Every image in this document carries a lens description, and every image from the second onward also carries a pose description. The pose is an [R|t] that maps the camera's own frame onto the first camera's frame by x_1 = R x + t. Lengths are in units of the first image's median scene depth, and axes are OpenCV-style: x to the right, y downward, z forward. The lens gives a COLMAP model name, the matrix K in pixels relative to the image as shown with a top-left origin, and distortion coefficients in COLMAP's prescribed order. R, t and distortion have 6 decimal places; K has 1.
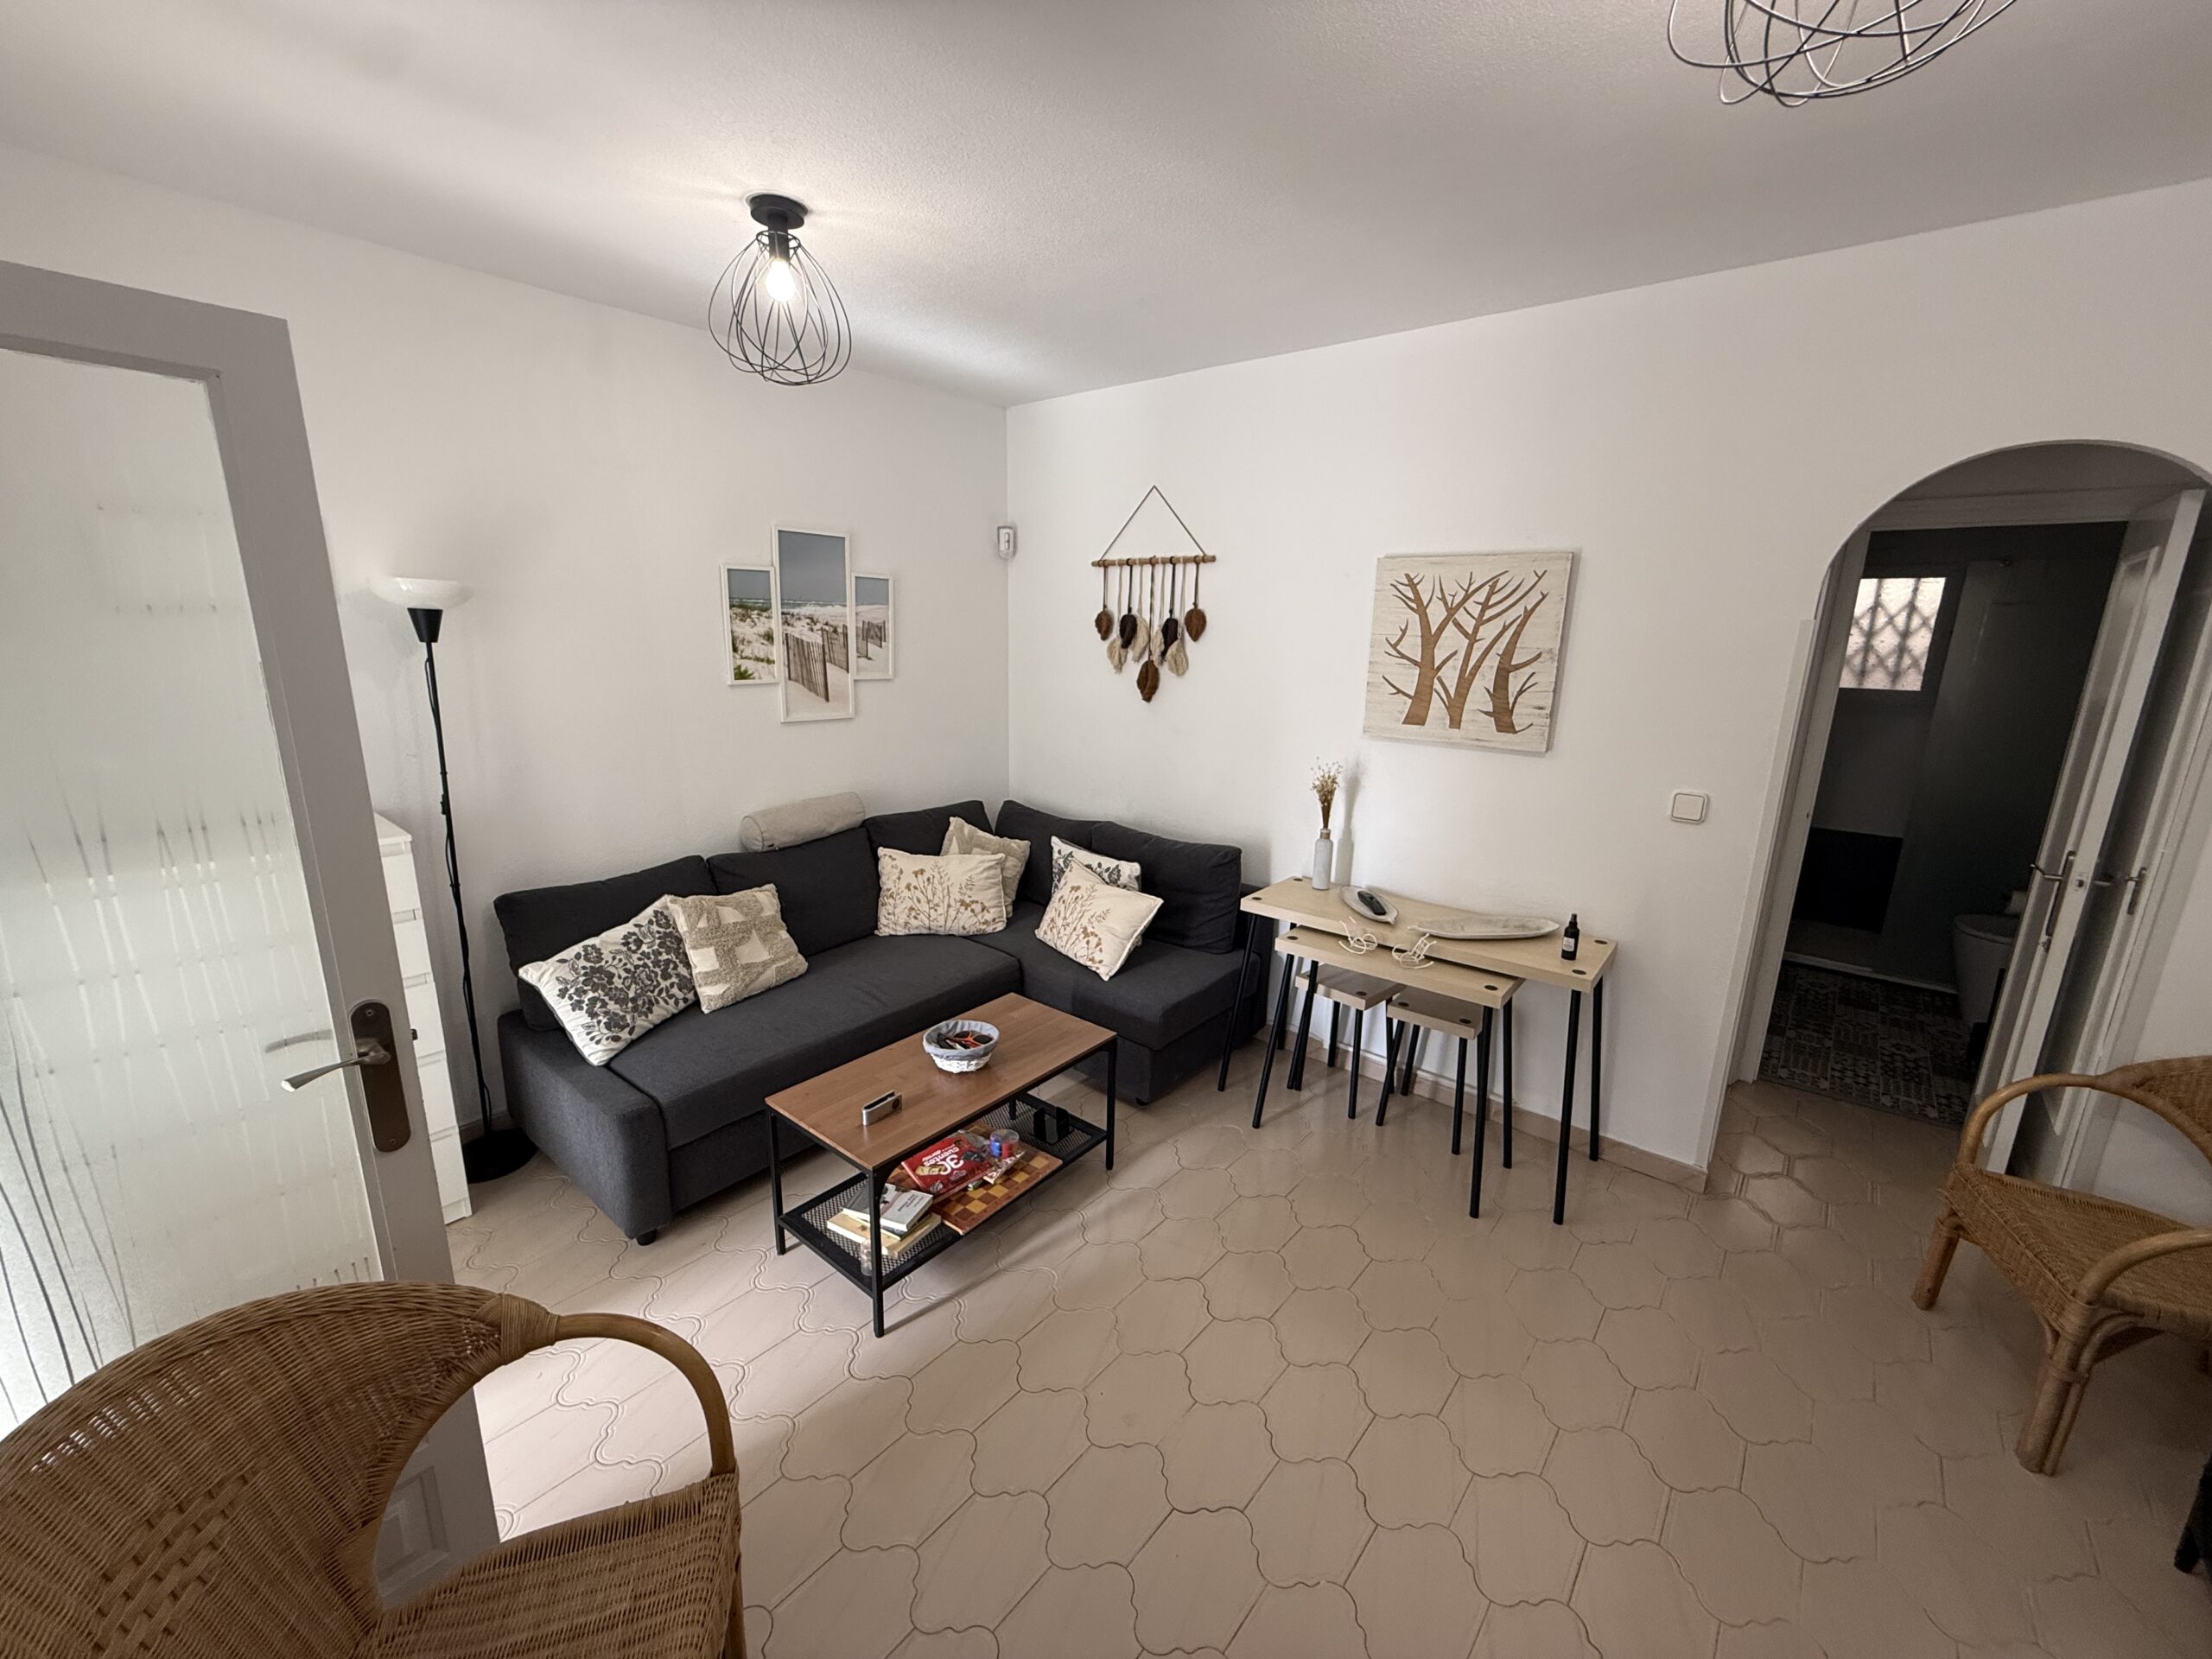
lens RADIAL K [[885.6, 0, 1097.7], [0, 885.6, 827.8], [0, 0, 1]] dist [-0.001077, -0.000165]
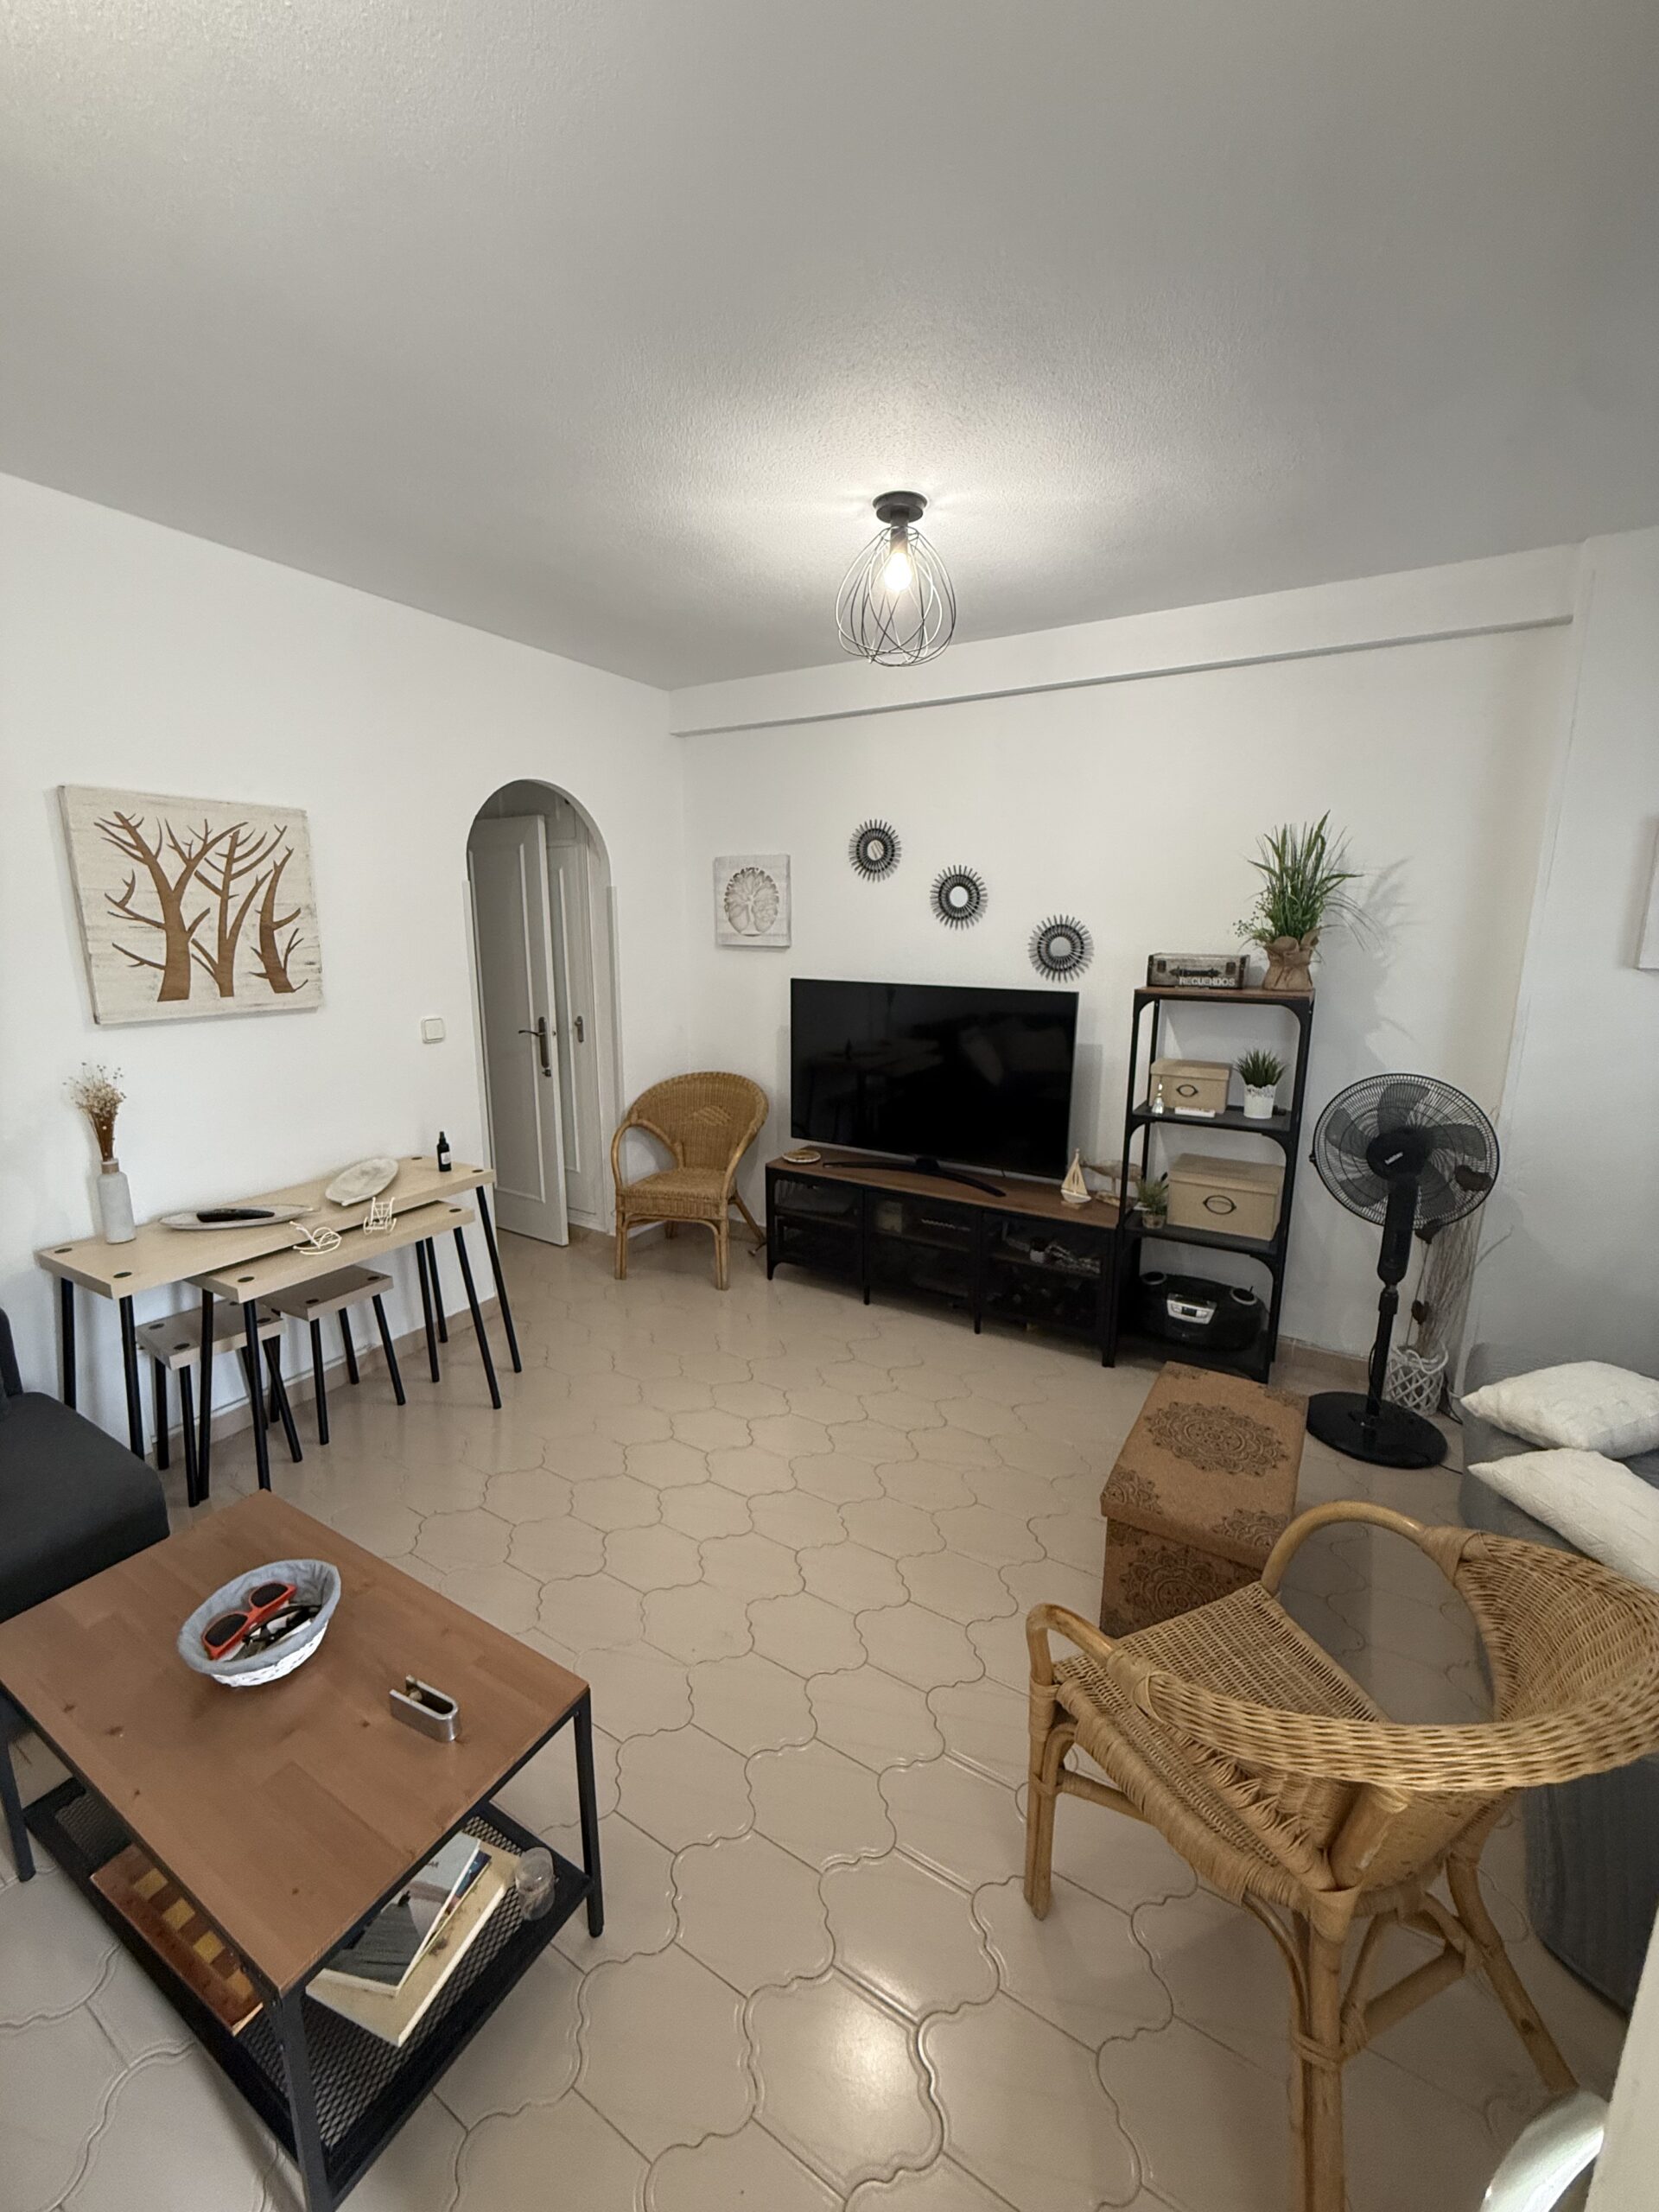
lens RADIAL K [[885.6, 0, 828.1], [0, 885.6, 1099.0], [0, 0, 1]] dist [-0.001077, -0.000165]
pose [[-0.155119, -0.215164, 0.964180, -0.562235], [0.220678, 0.943784, 0.246116, -0.101163], [-0.962933, 0.250951, -0.098917, 0.535917]]
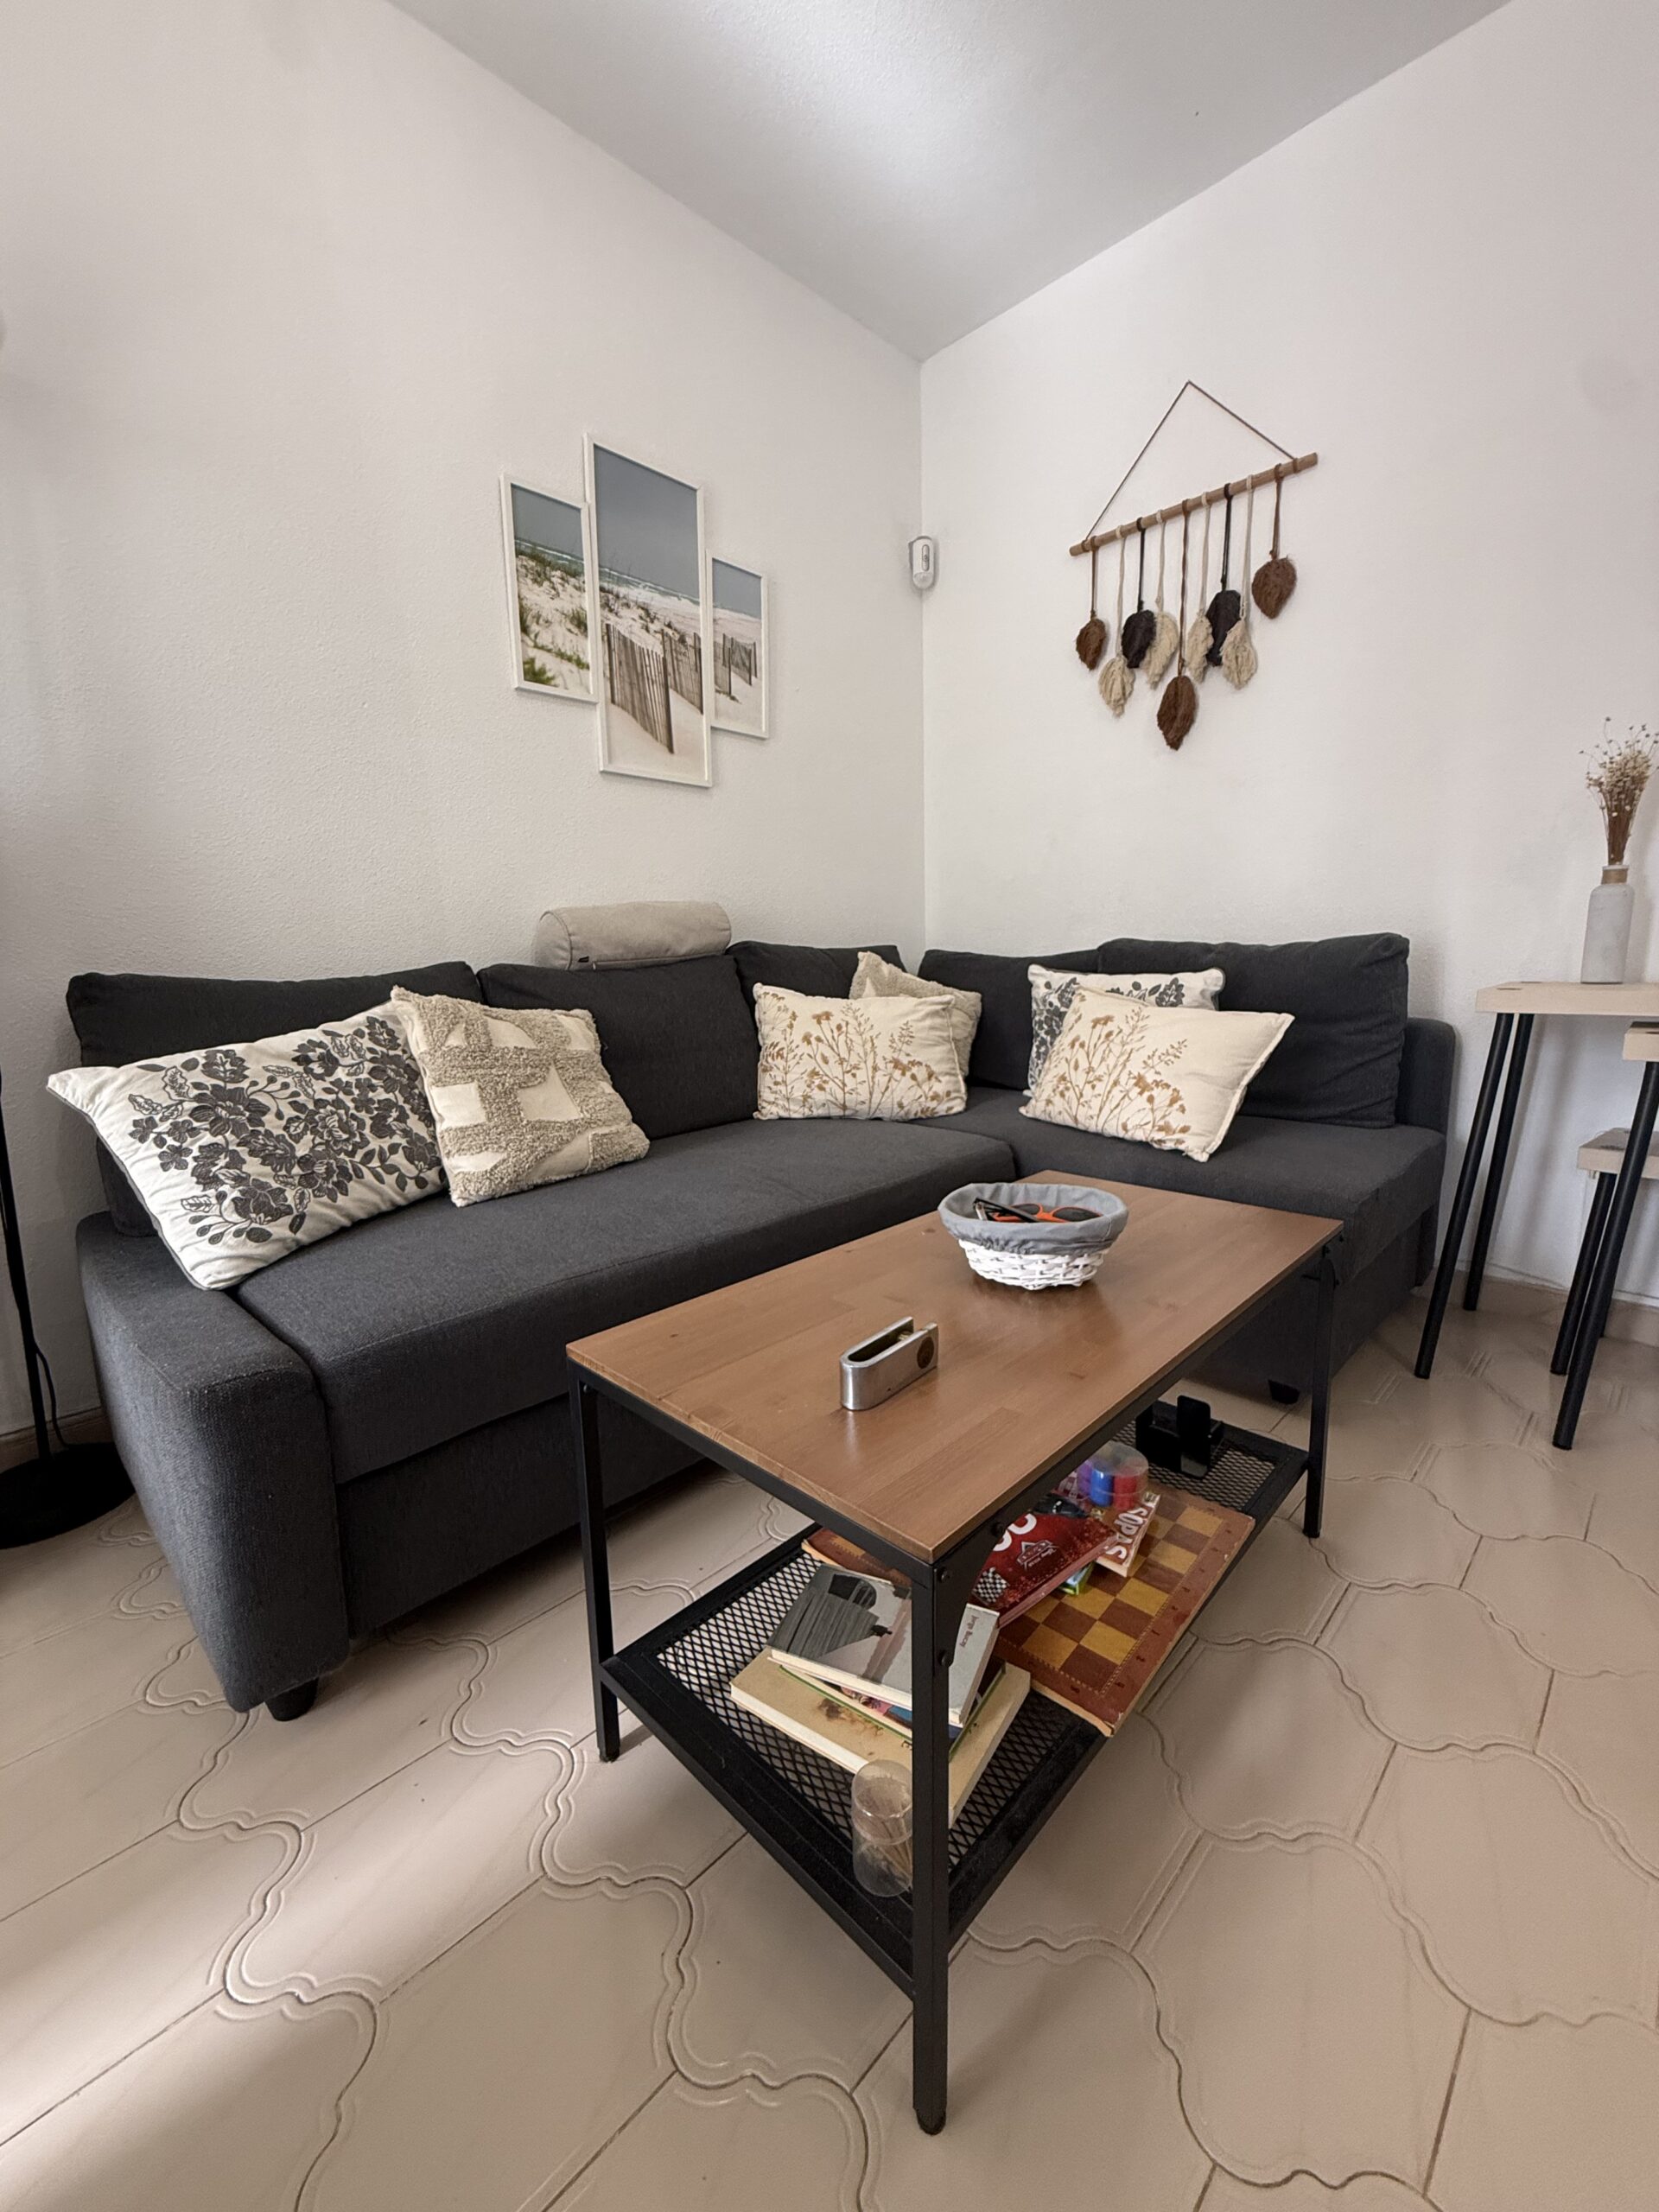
lens RADIAL K [[885.6, 0, 828.1], [0, 885.6, 1099.0], [0, 0, 1]] dist [-0.001077, -0.000165]
pose [[0.995668, -0.028858, -0.088388, -0.176123], [0.022841, 0.997401, -0.068340, 0.177785], [0.090130, 0.066025, 0.993739, 0.485376]]
